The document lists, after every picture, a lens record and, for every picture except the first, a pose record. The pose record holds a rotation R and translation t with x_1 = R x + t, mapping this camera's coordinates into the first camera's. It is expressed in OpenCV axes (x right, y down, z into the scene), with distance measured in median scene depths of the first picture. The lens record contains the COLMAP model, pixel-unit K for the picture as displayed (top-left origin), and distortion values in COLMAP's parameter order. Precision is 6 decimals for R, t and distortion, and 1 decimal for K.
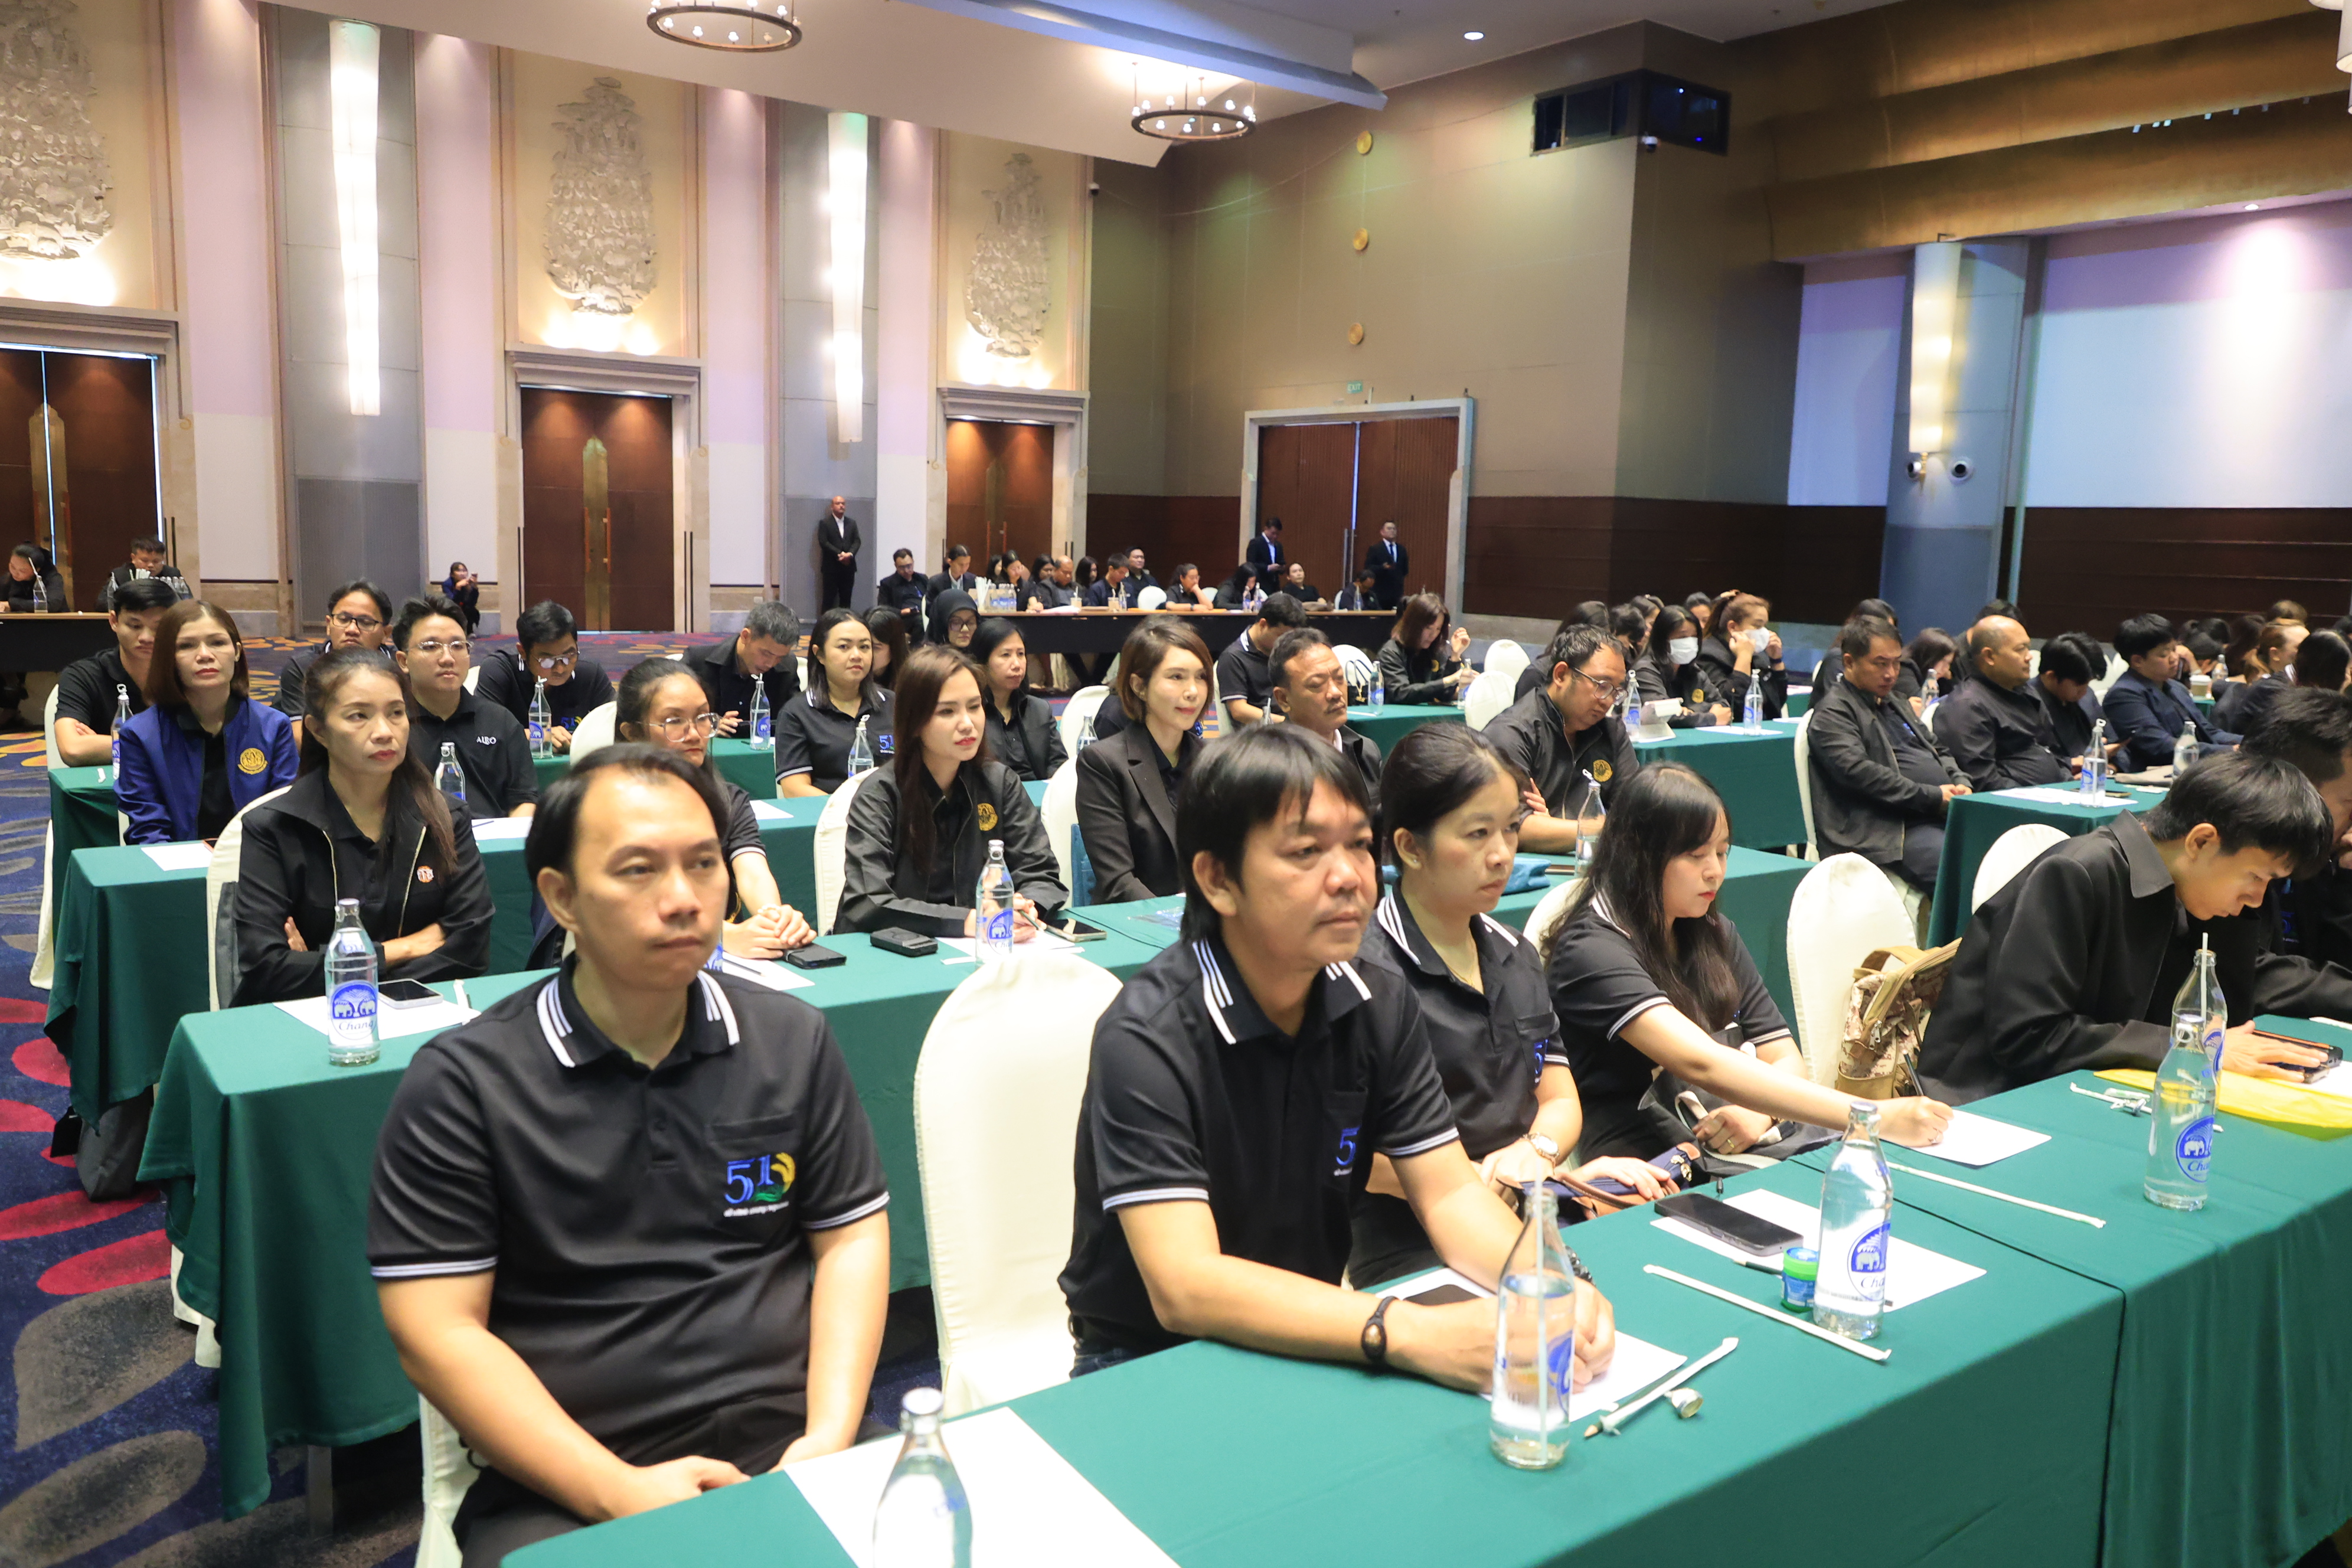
lens RADIAL K [[1777.9, 0, 1171.0], [0, 1777.9, 778.8], [0, 0, 1]] dist [0.009835, 0.003314]
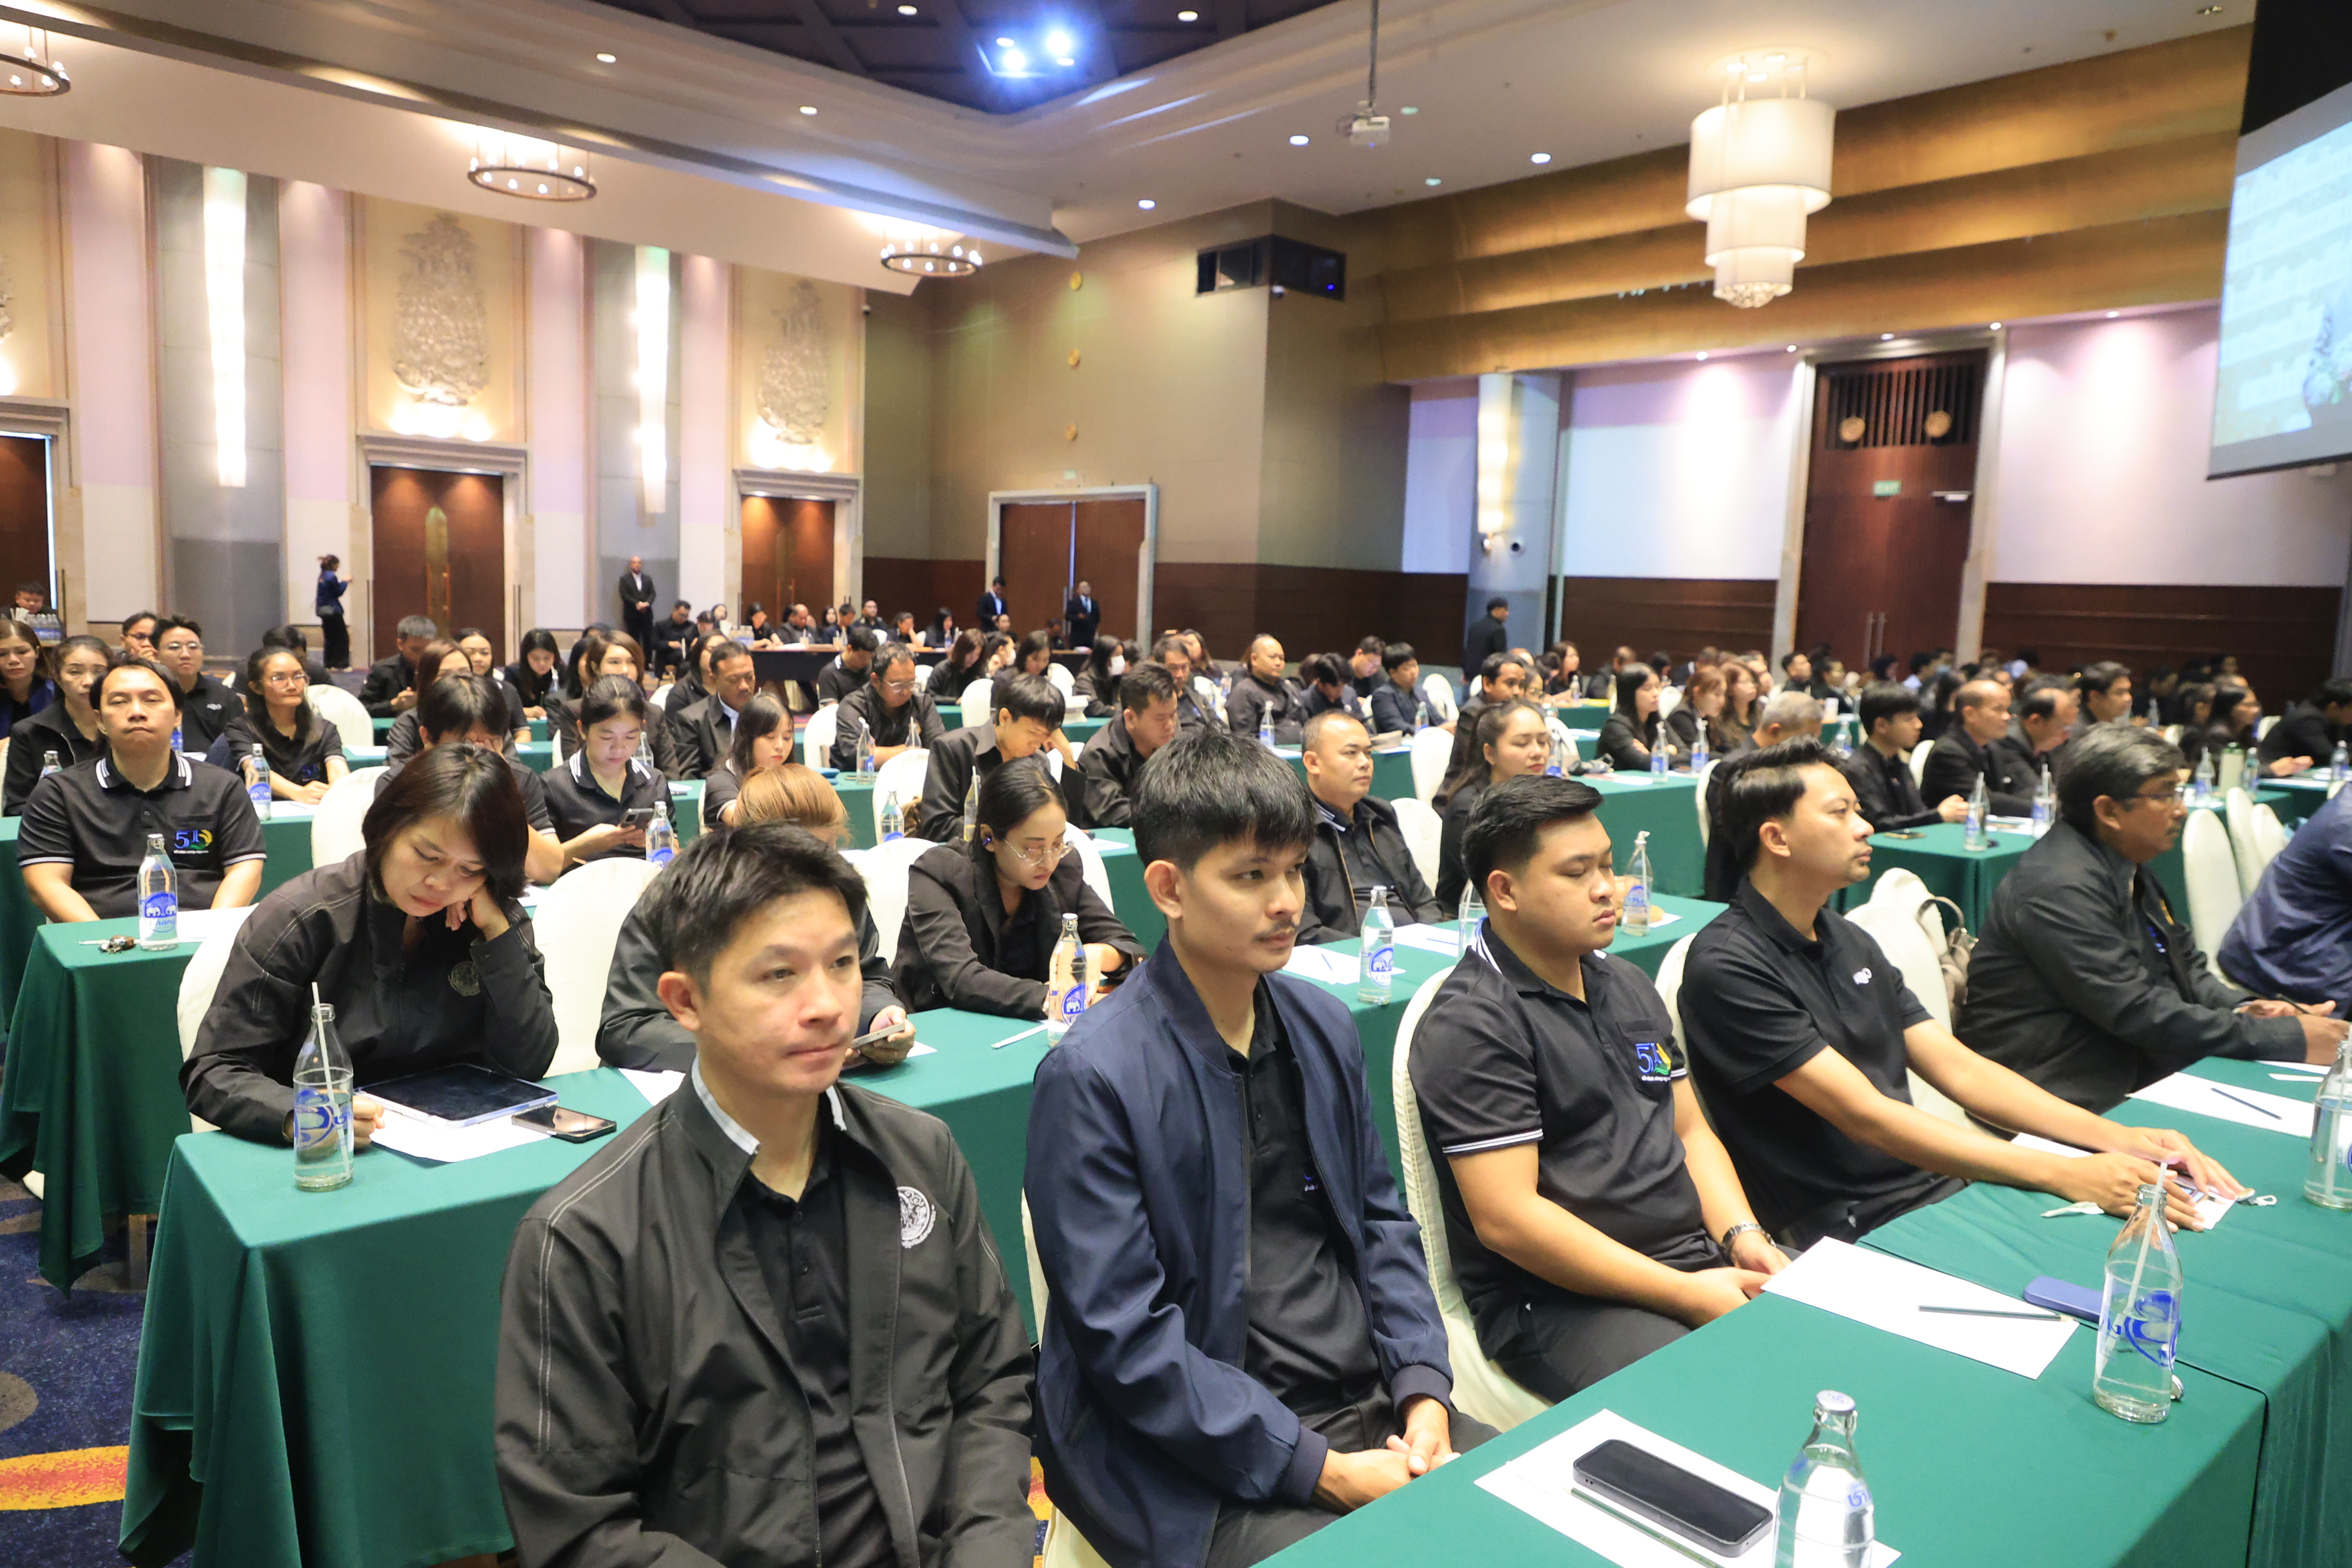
lens RADIAL K [[1570.5, 0, 1169.7], [0, 1570.5, 774.2], [0, 0, 1]] dist [0.000081, 0.003689]
pose [[0.995755, -0.002215, 0.092016, 0.076684], [0.004271, 0.999745, -0.022157, 0.016287], [-0.091943, 0.022456, 0.995511, -0.107831]]
